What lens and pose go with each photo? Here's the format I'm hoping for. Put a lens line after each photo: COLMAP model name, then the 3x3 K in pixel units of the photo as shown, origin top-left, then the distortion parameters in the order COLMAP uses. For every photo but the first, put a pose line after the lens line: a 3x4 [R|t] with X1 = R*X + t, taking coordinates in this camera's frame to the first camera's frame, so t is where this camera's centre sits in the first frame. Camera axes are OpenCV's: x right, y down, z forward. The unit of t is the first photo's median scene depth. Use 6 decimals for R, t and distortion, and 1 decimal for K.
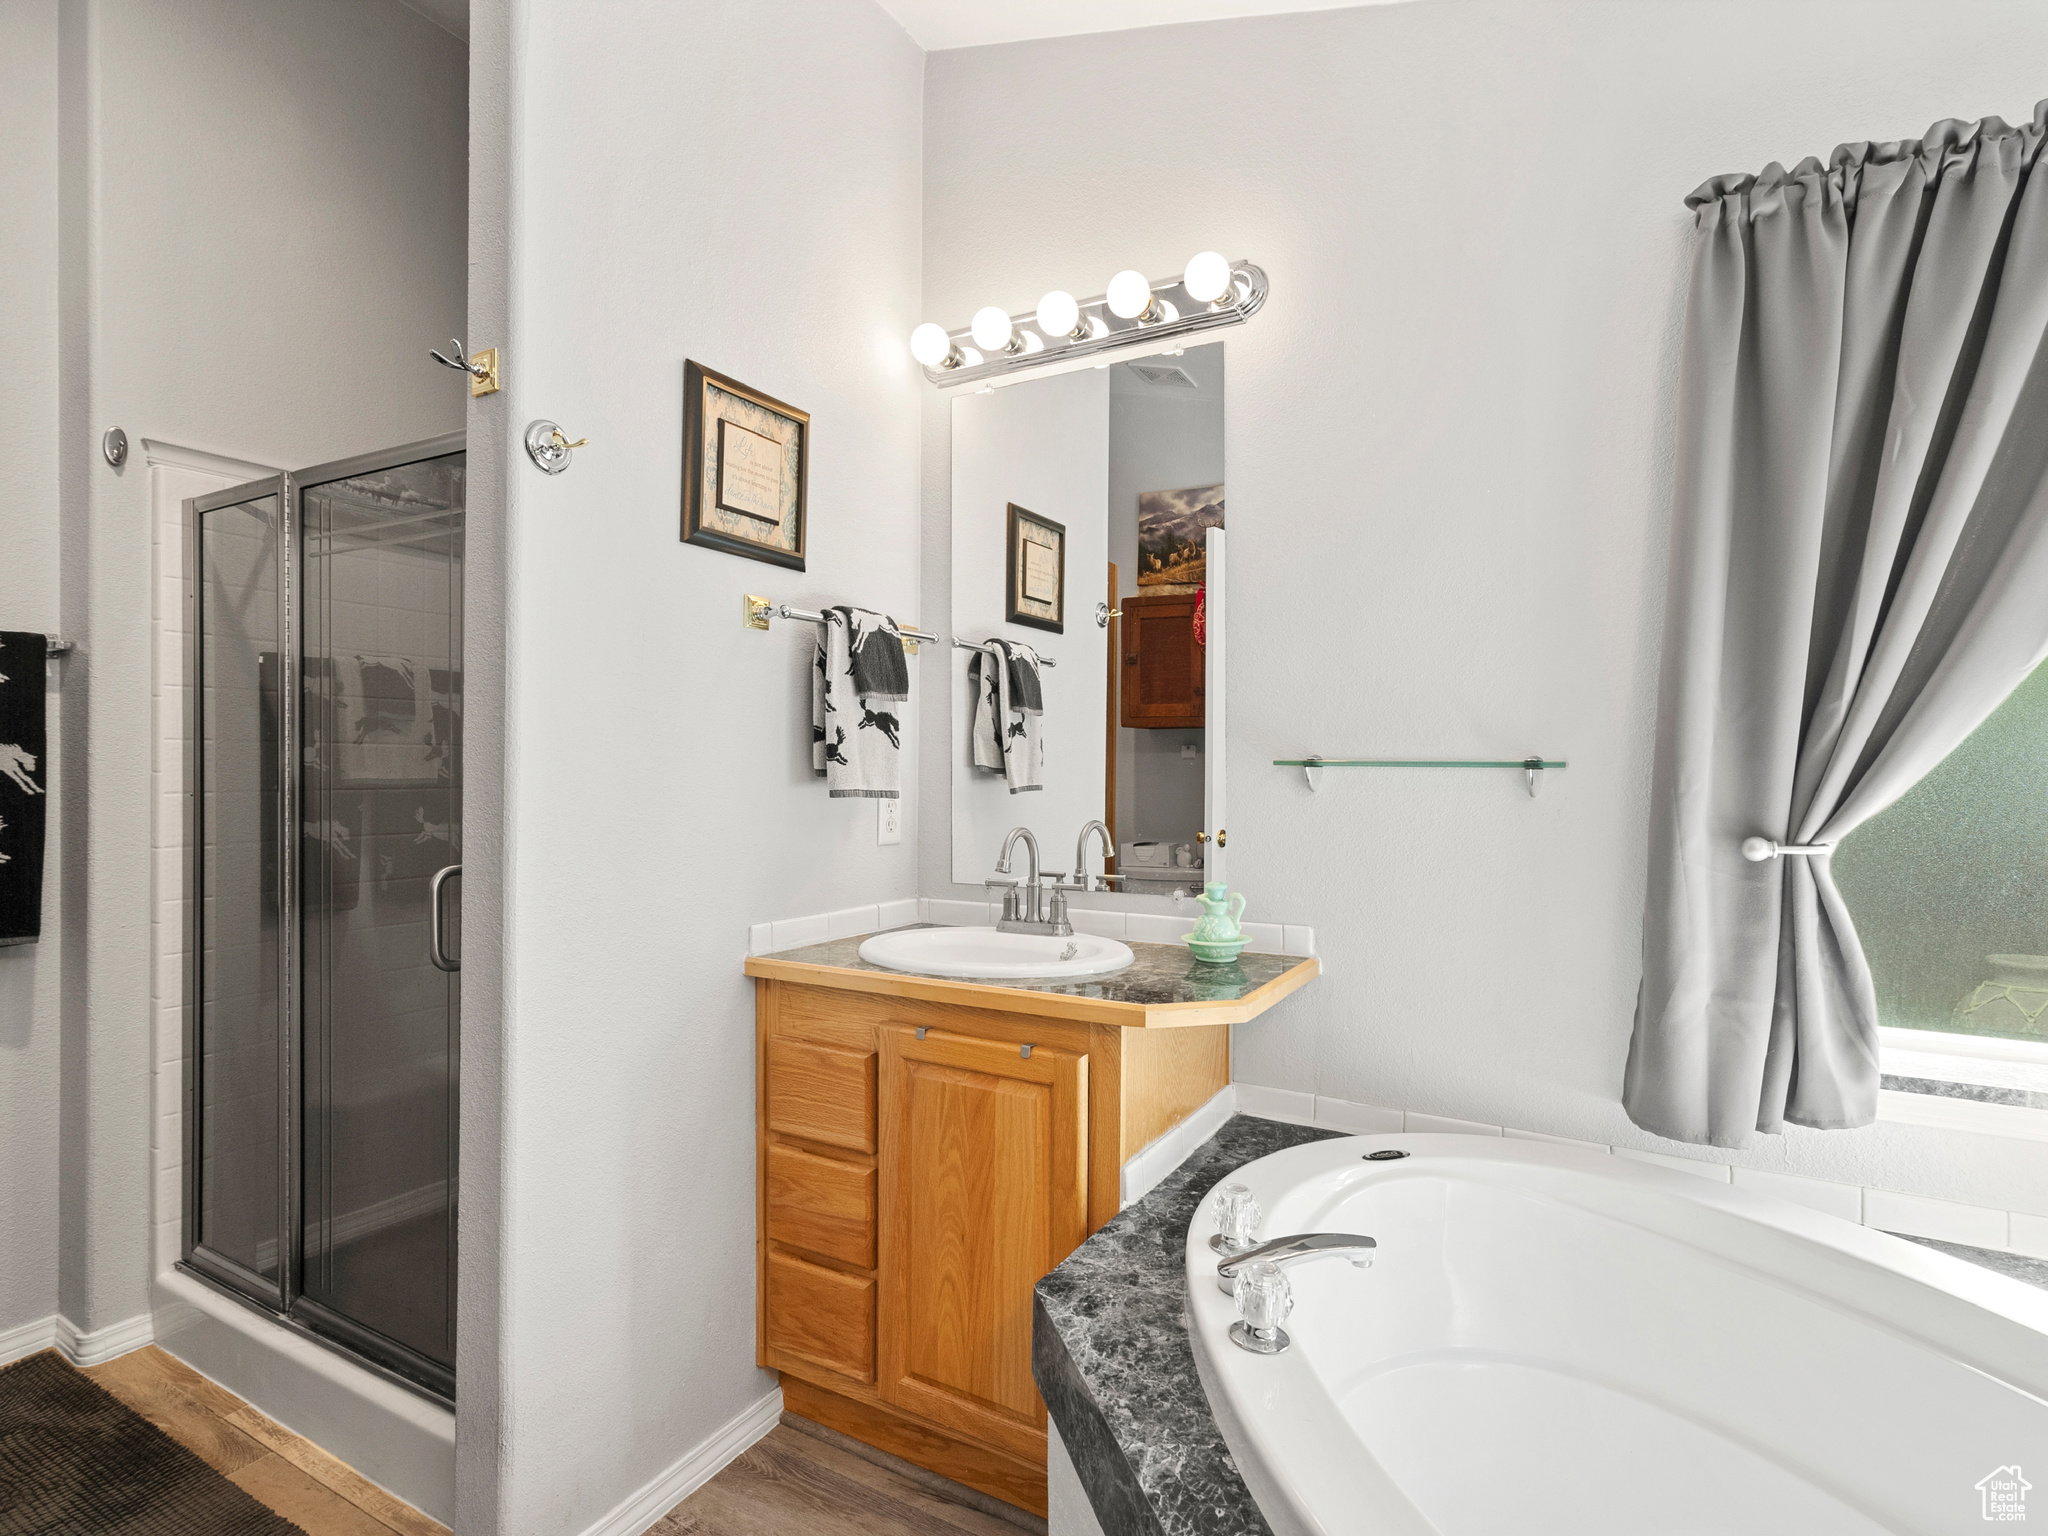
lens RADIAL K [[1062.3, 0, 1021.3], [0, 1062.3, 767.5], [0, 0, 1]] dist [-0.003181, 0.002742]
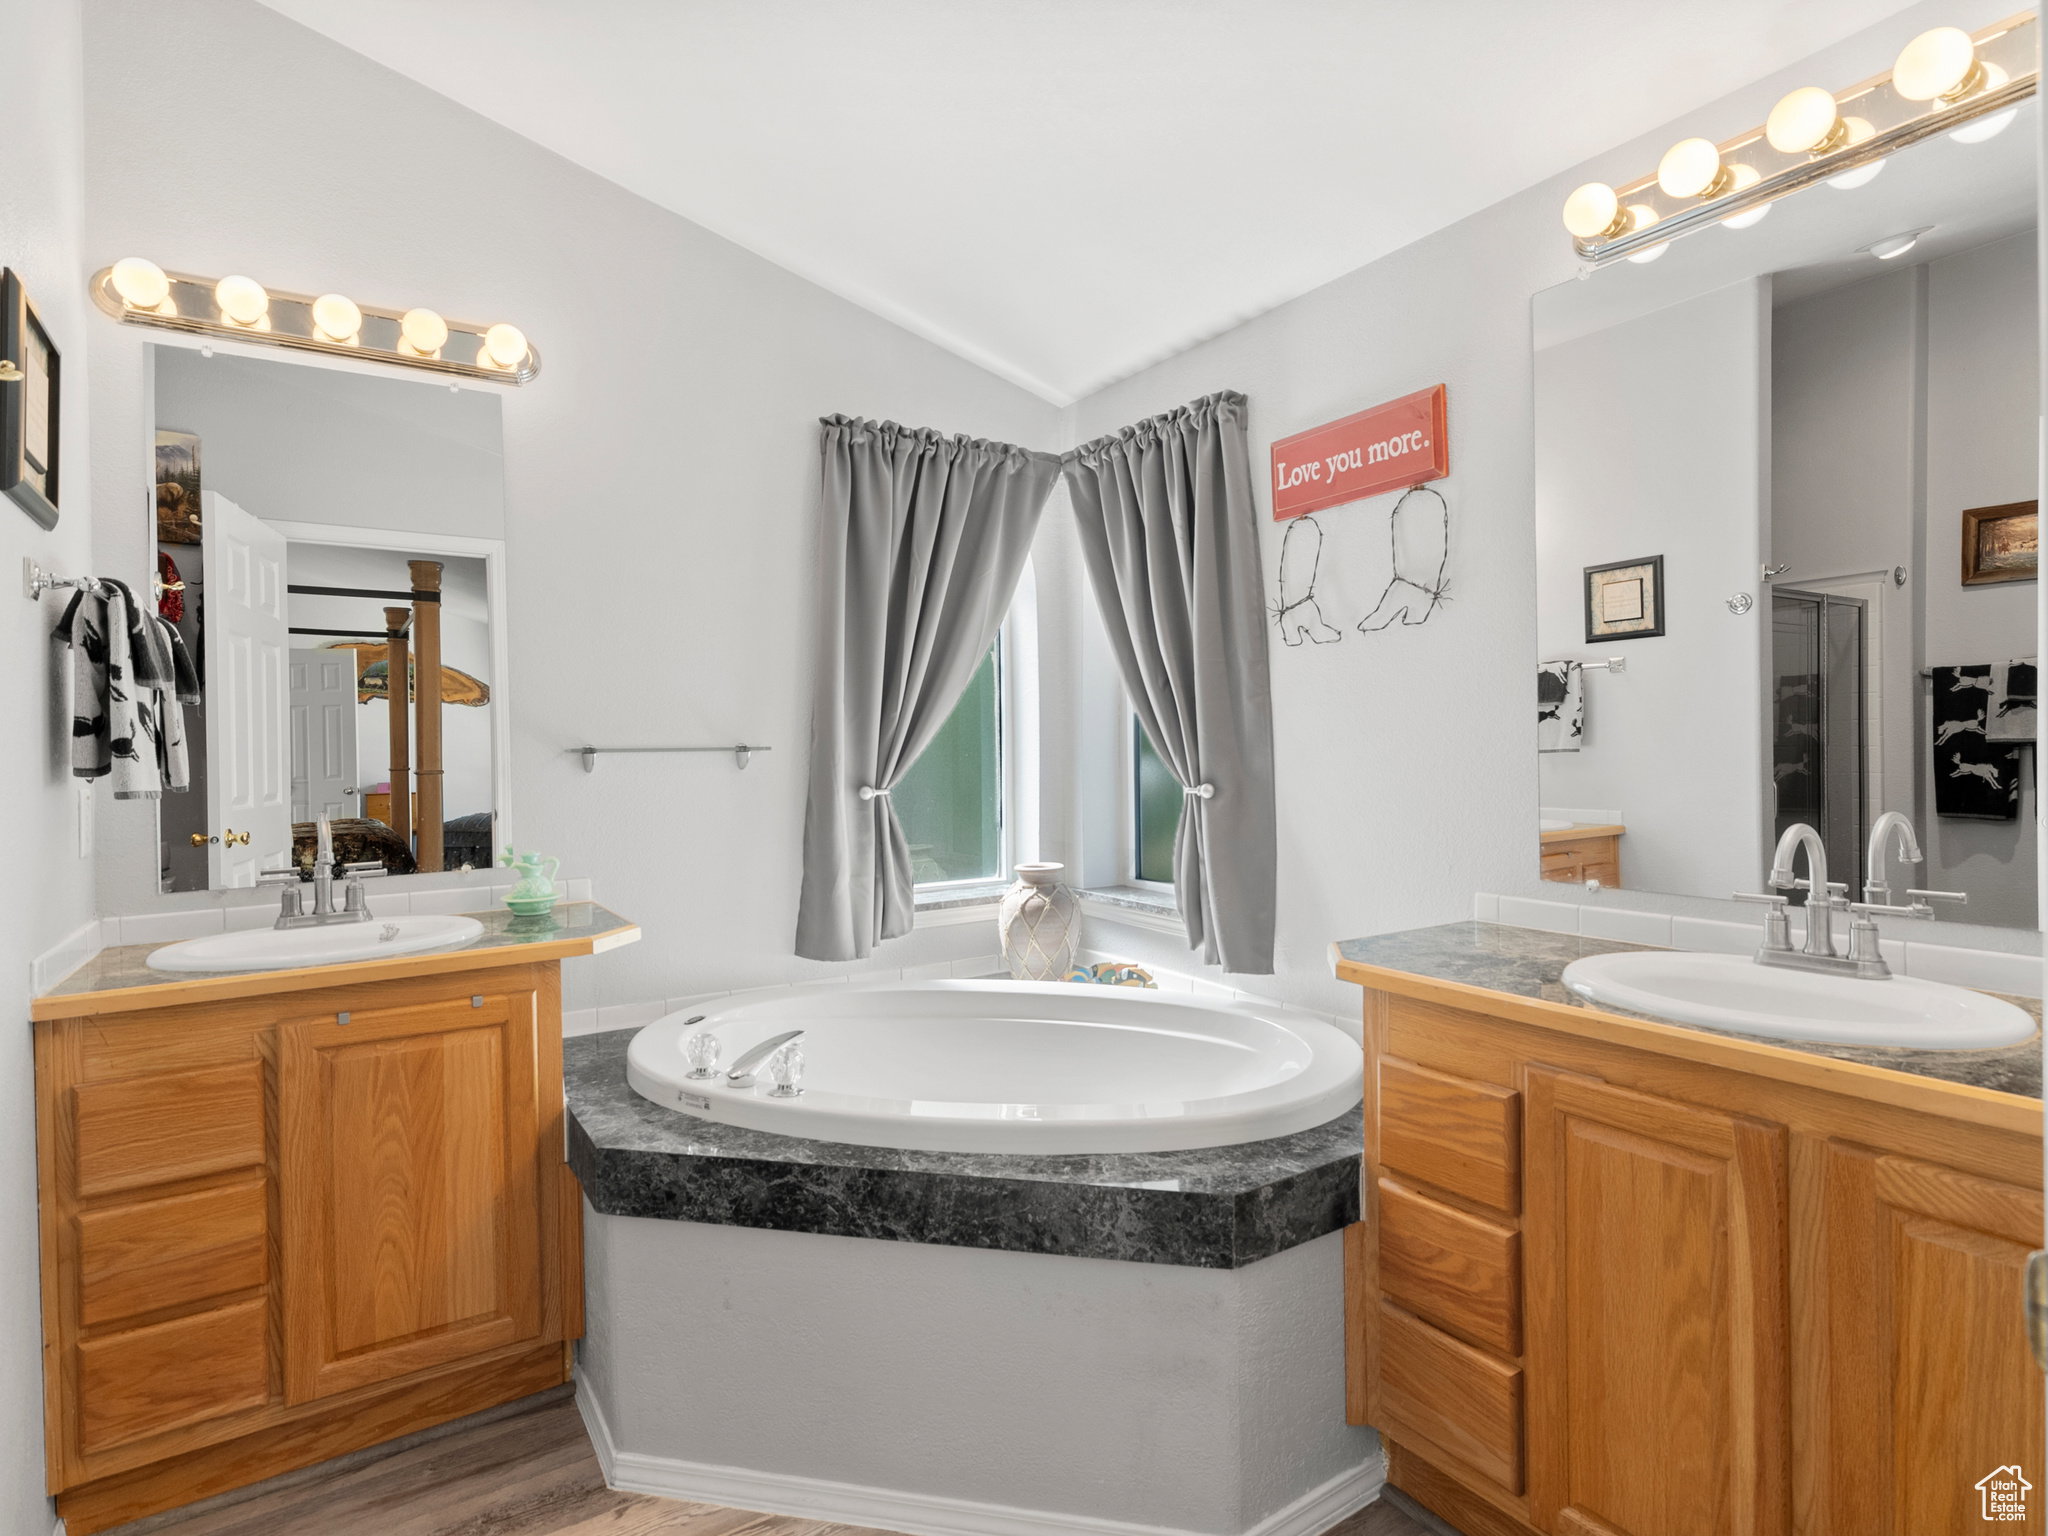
lens RADIAL K [[1062.3, 0, 1071.3], [0, 1062.3, 742.3], [0, 0, 1]] dist [-0.003181, 0.002742]
pose [[0.422195, -0.010183, 0.906448, -0.741679], [0.021183, 0.999775, 0.001365, -0.004047], [-0.906257, 0.018625, 0.422316, -0.081569]]
